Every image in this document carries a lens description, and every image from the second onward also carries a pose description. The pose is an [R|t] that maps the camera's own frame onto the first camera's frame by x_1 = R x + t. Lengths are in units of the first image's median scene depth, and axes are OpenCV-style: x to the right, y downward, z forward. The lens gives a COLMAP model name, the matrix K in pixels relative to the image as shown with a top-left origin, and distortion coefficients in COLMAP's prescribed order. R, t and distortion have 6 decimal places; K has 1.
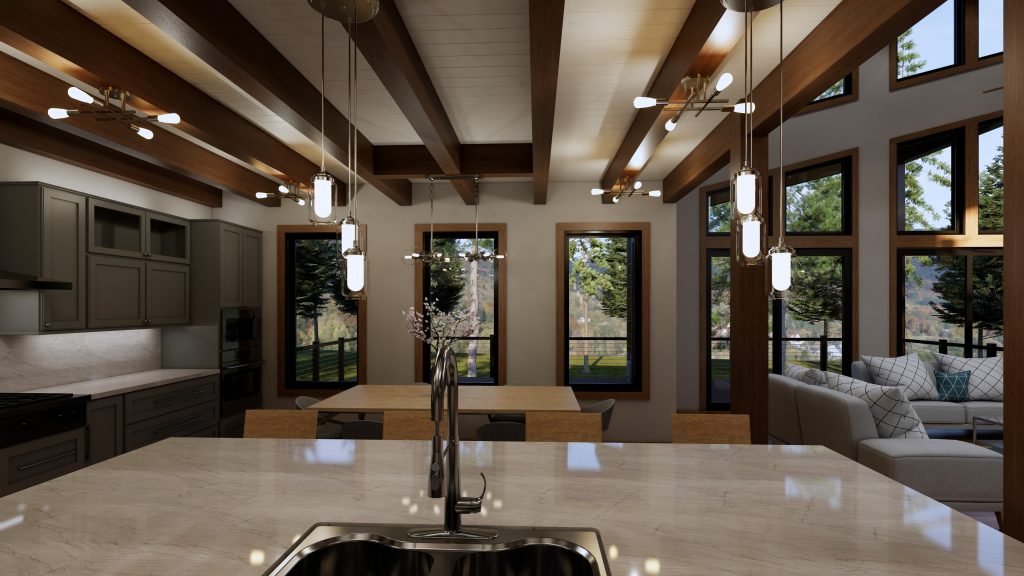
lens RADIAL K [[507.2, 0, 510.4], [0, 507.2, 311.6], [0, 0, 1]] dist [0.001415, -0.001249]
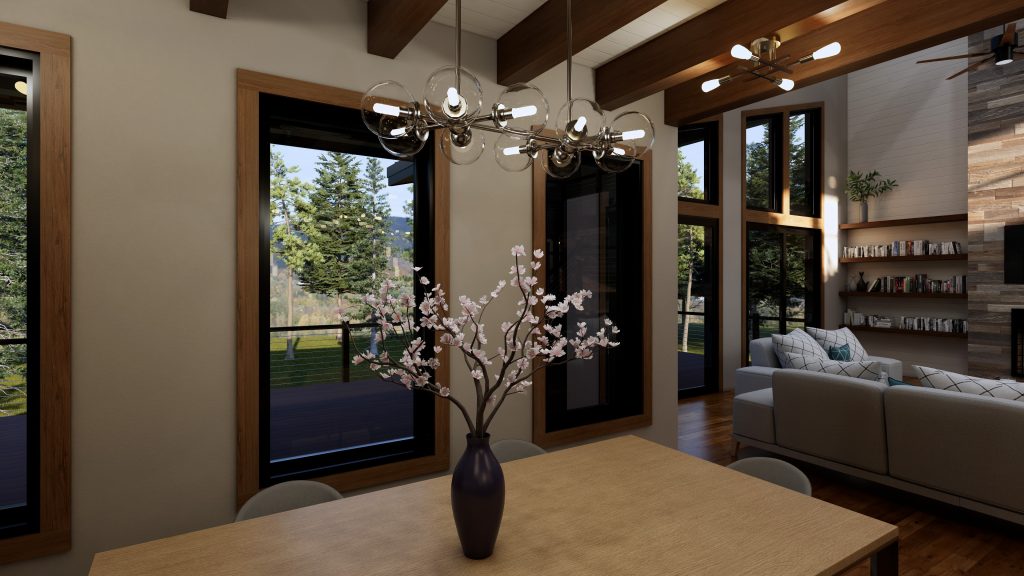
lens RADIAL K [[507.2, 0, 507.9], [0, 507.2, 286.3], [0, 0, 1]] dist [0.001415, -0.001249]
pose [[0.817705, -0.005085, 0.575615, -0.190851], [0.004944, 0.999986, 0.001812, -0.002836], [-0.575616, 0.001364, 0.817719, 0.449550]]
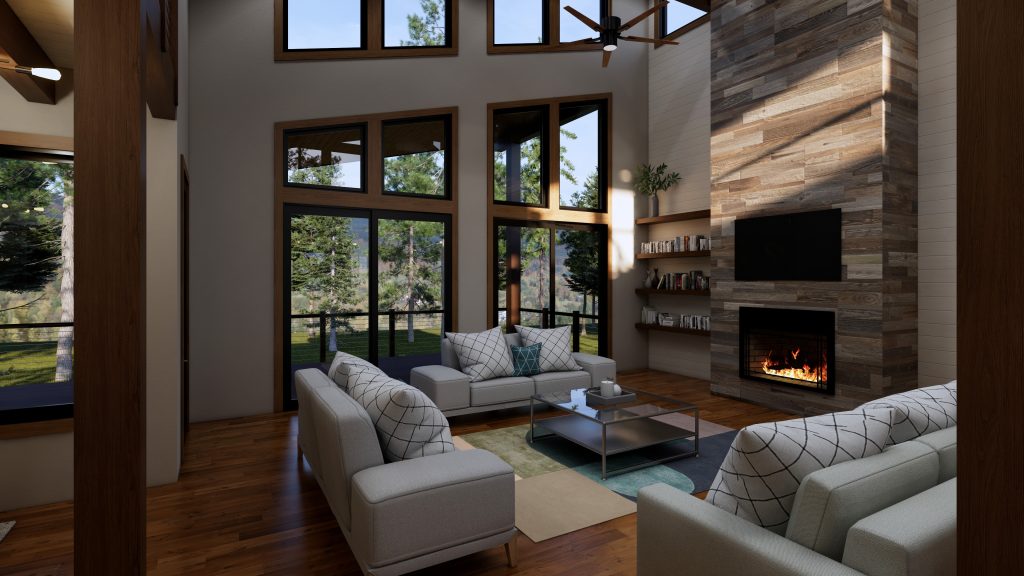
lens RADIAL K [[507.2, 0, 511.7], [0, 507.2, 283.7], [0, 0, 1]] dist [0.001415, -0.001249]
pose [[0.840388, -0.005921, 0.541952, 0.261007], [0.005012, 0.999982, 0.003154, -0.000724], [-0.541961, 0.000066, 0.840403, 0.163421]]
